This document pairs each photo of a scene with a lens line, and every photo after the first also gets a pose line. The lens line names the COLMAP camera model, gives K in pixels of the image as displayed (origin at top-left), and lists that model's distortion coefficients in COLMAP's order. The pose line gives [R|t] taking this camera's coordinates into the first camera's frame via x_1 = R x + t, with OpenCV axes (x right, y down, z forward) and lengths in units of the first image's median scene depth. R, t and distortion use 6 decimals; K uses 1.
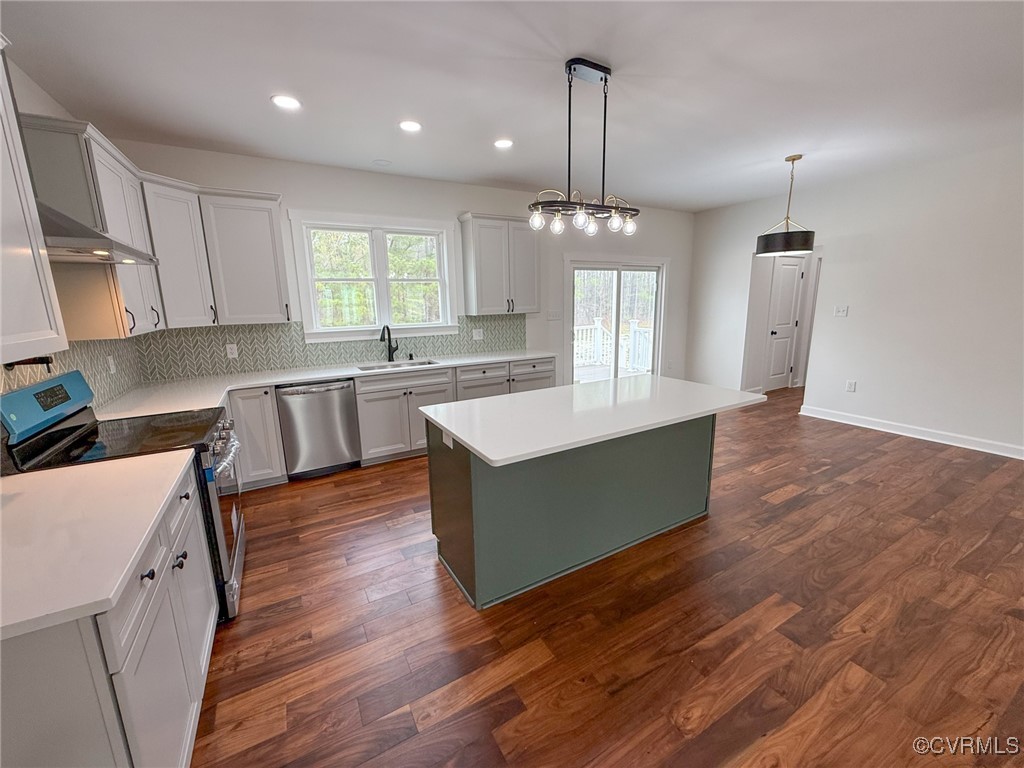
lens RADIAL K [[410.4, 0, 509.5], [0, 410.4, 383.4], [0, 0, 1]] dist [0.000713, -0.000189]
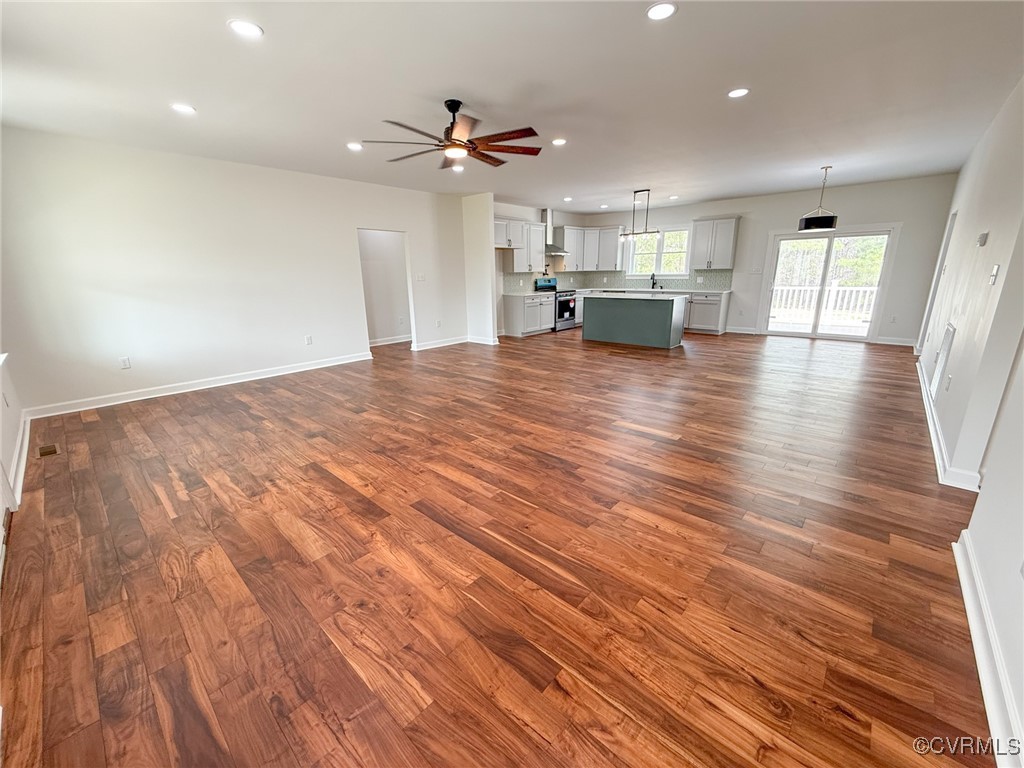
lens RADIAL K [[410.4, 0, 509.5], [0, 410.4, 383.4], [0, 0, 1]] dist [0.000713, -0.000189]
pose [[0.314437, 0.267712, -0.910747, 1.780829], [-0.181450, 0.958670, 0.219153, 0.101504], [0.931775, 0.096345, 0.350018, -0.539910]]
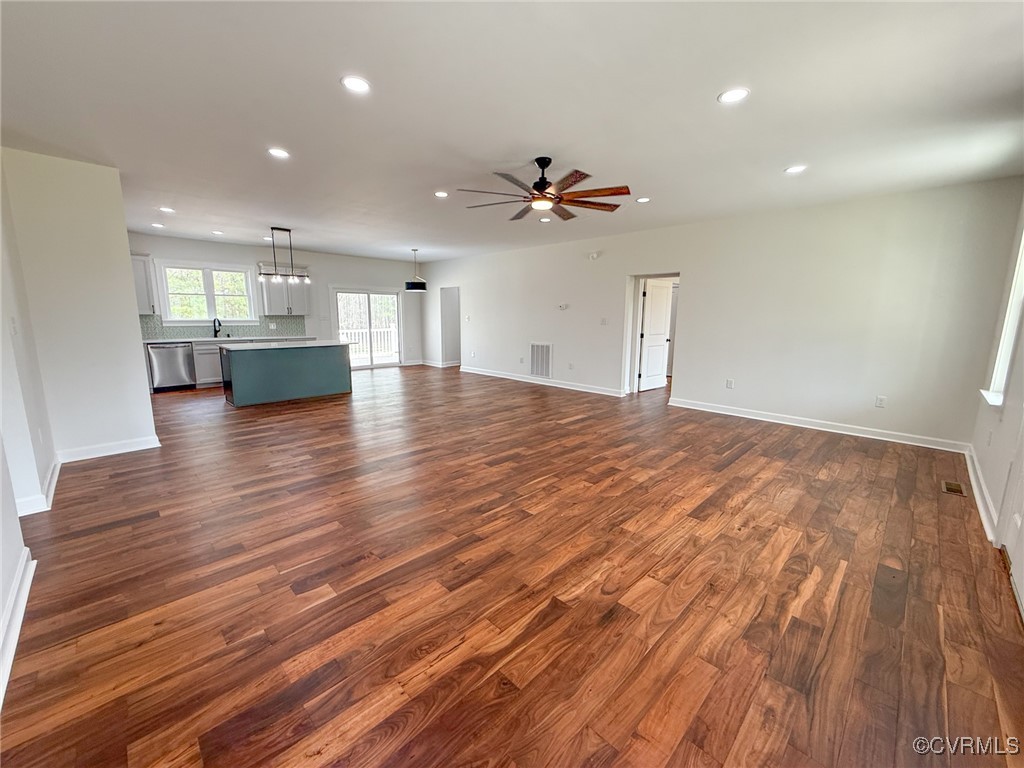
lens RADIAL K [[410.4, 0, 509.5], [0, 410.4, 383.4], [0, 0, 1]] dist [0.000713, -0.000189]
pose [[0.964375, -0.015688, 0.264074, 0.531244], [0.025109, 0.999161, -0.032340, 0.260195], [-0.263345, 0.037818, 0.963960, -1.210800]]
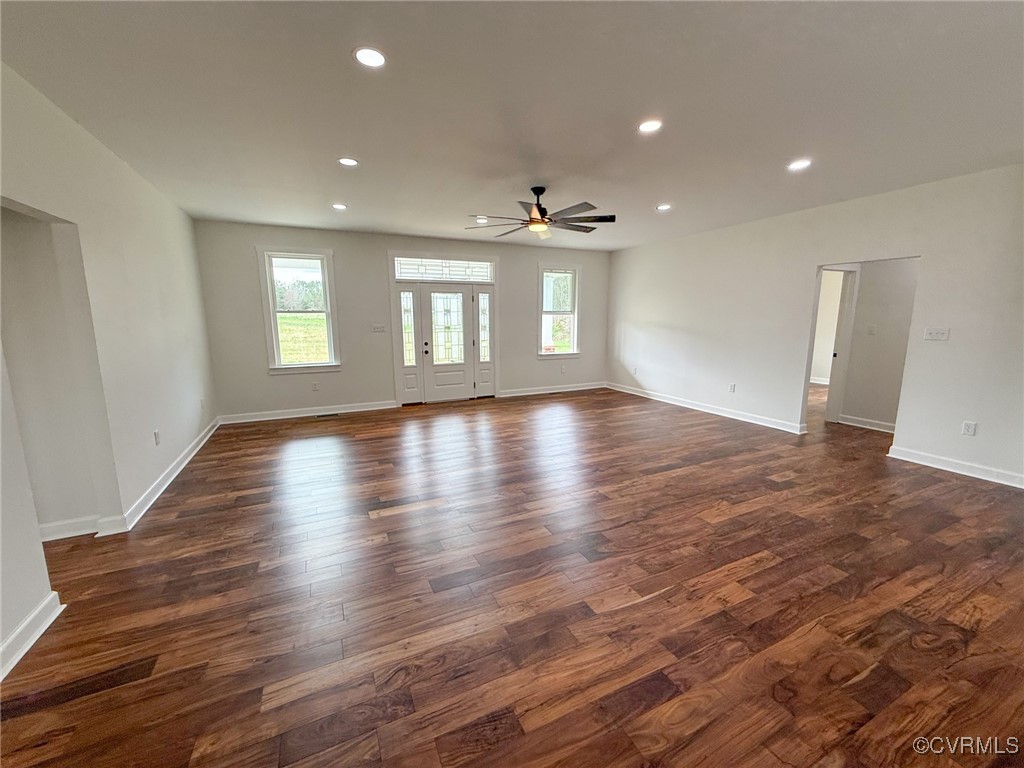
lens RADIAL K [[410.4, 0, 509.5], [0, 410.4, 383.4], [0, 0, 1]] dist [0.000713, -0.000189]
pose [[-0.997022, 0.015009, 0.075638, 0.849974], [0.041065, 0.933560, 0.356061, -0.156075], [-0.065269, 0.358107, -0.931397, 0.679351]]
